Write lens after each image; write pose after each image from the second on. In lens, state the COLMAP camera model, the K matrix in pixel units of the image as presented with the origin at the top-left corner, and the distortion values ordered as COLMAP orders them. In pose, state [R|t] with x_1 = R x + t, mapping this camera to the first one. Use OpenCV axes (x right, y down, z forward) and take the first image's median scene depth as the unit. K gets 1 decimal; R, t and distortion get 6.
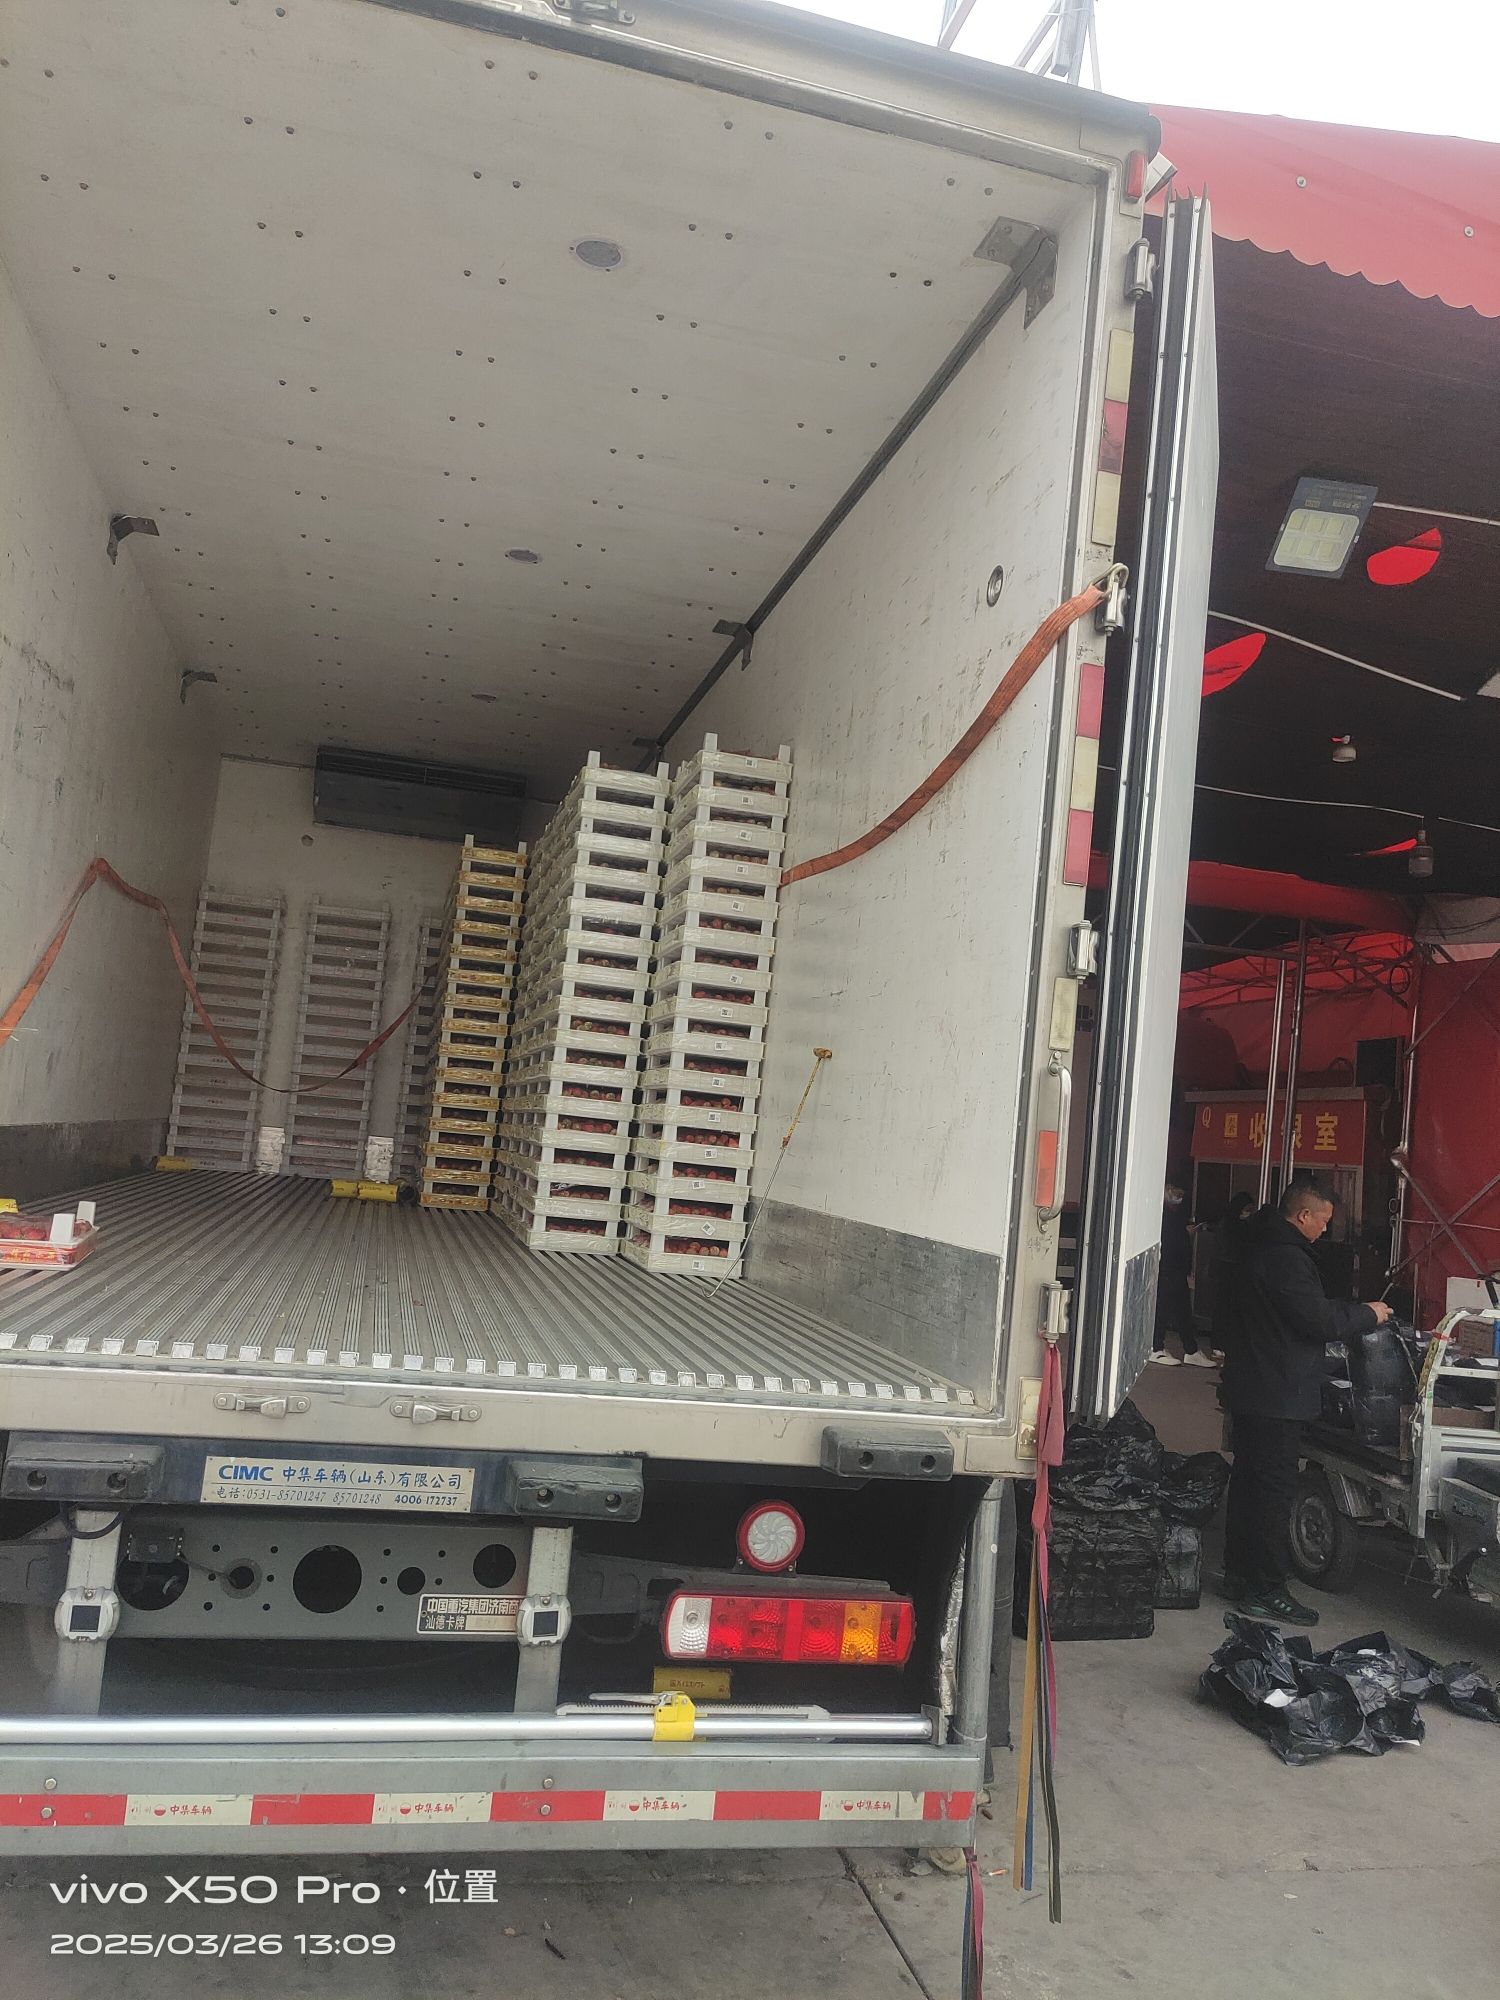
lens RADIAL K [[1511.1, 0, 746.0], [0, 1511.1, 997.4], [0, 0, 1]] dist [0.030205, -0.005984]
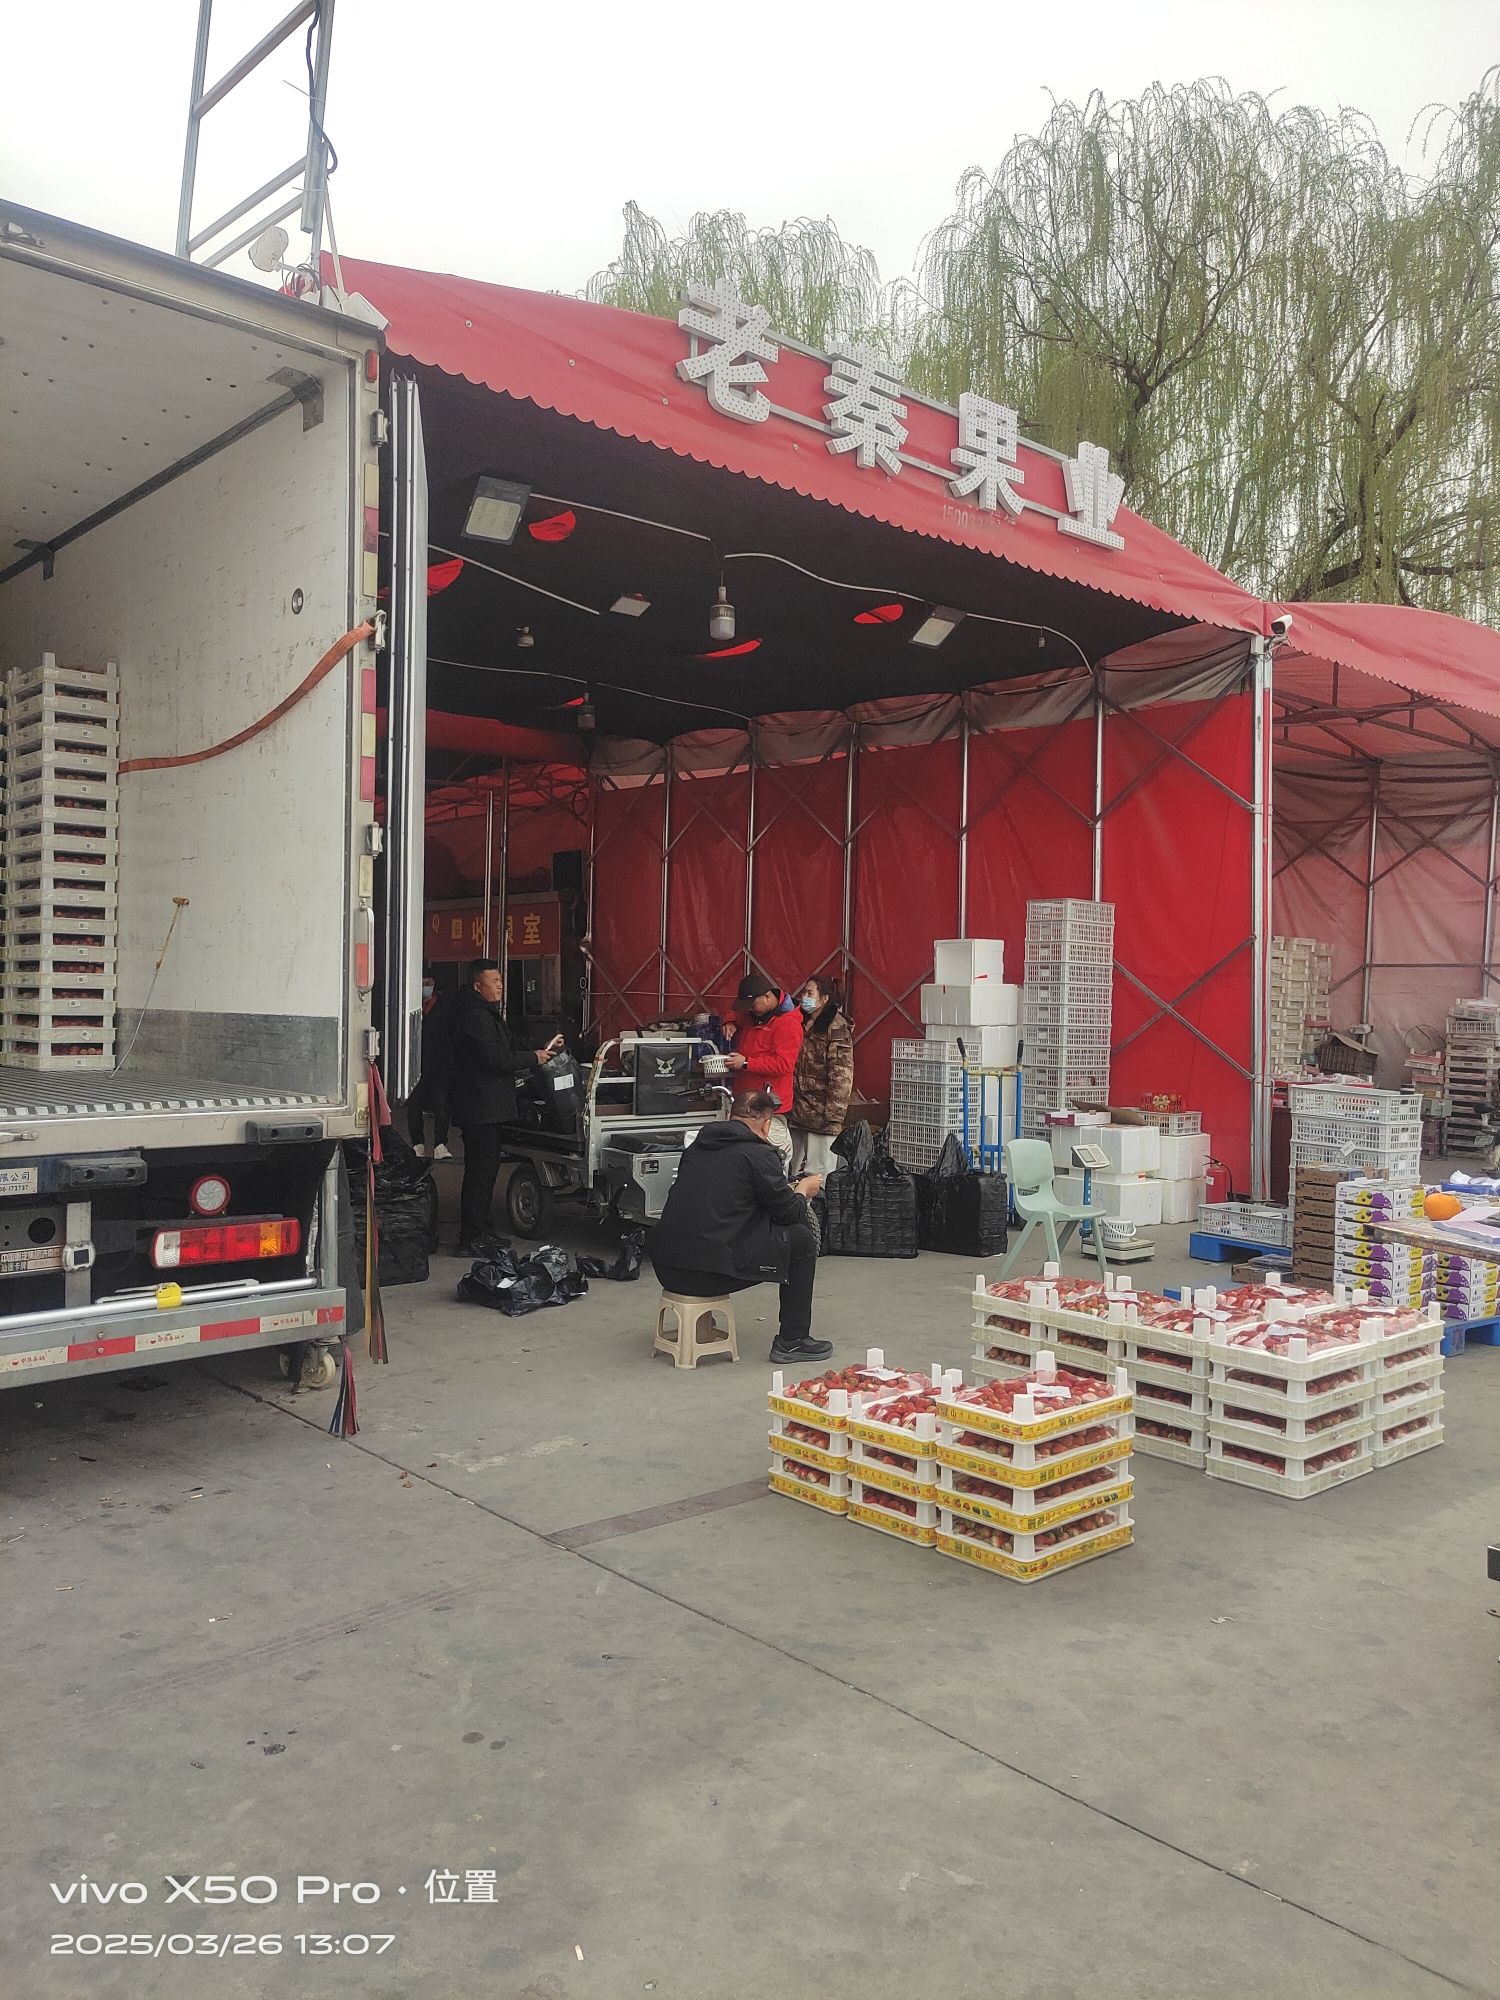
lens RADIAL K [[1511.1, 0, 746.0], [0, 1511.1, 997.4], [0, 0, 1]] dist [0.030205, -0.005984]
pose [[0.875928, -0.088680, 0.474221, -0.209063], [0.028199, 0.990691, 0.133174, -0.059886], [-0.481617, -0.103278, 0.870275, -0.630348]]
